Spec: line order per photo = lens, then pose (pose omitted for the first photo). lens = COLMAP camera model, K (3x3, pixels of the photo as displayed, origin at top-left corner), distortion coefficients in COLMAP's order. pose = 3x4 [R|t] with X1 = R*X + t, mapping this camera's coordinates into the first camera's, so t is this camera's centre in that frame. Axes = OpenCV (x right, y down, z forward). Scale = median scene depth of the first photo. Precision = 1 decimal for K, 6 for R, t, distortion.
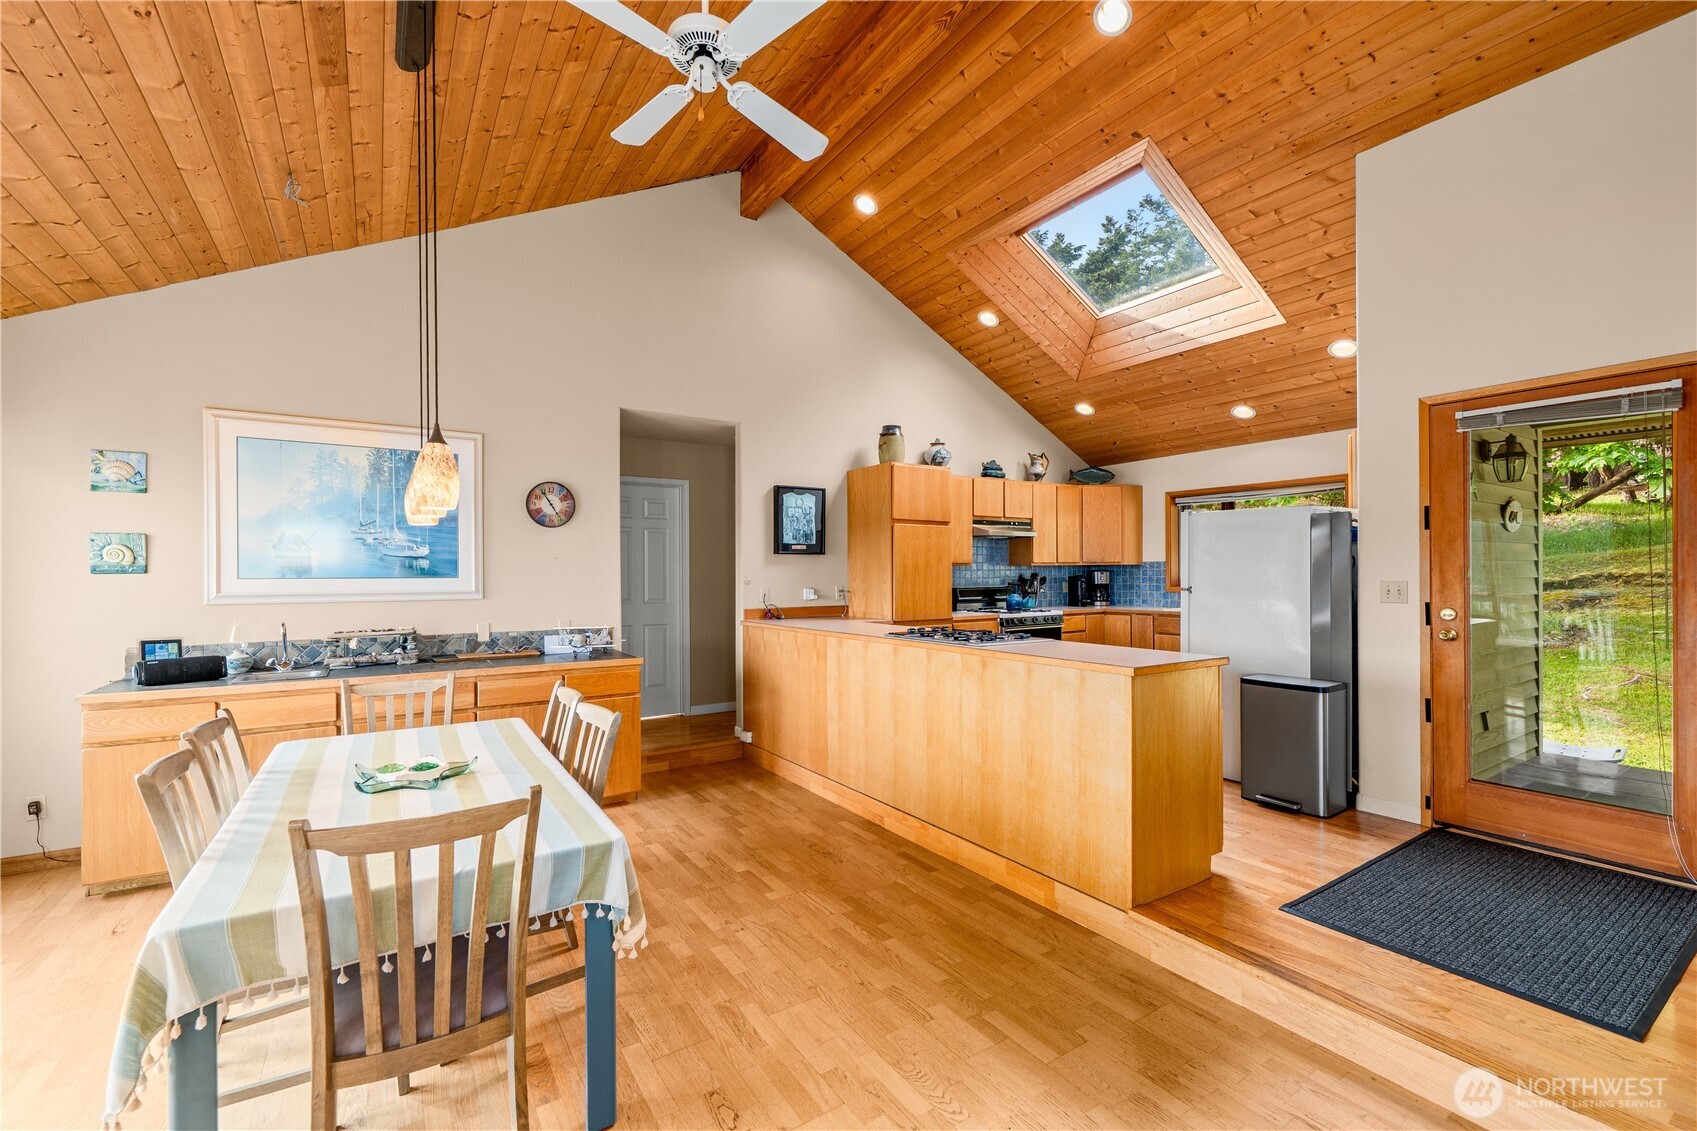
lens RADIAL K [[684.3, 0, 845.5], [0, 684.3, 576.0], [0, 0, 1]] dist [0.003842, -0.002756]
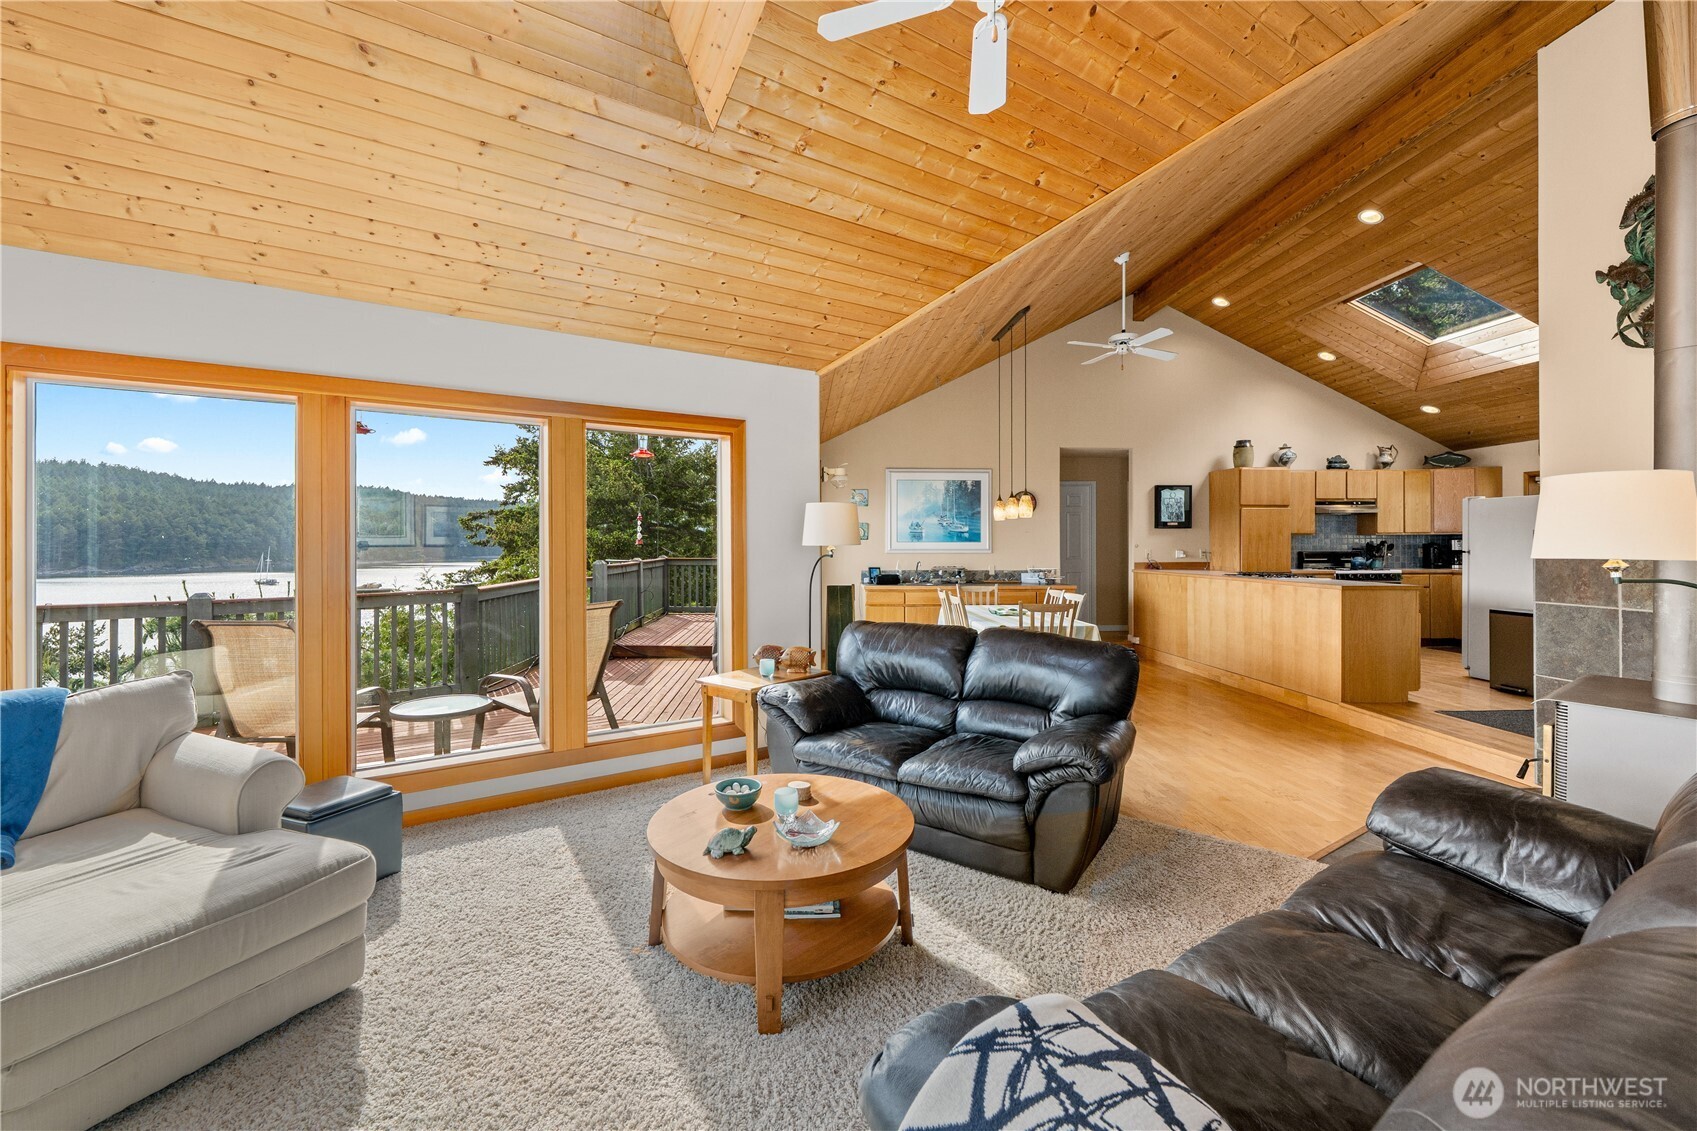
lens RADIAL K [[684.3, 0, 832.4], [0, 684.3, 540.4], [0, 0, 1]] dist [0.003842, -0.002756]
pose [[0.852370, 0.002885, -0.522932, 0.086779], [-0.005321, 0.999981, -0.003157, 0.004947], [0.522913, 0.005474, 0.852369, -0.729500]]
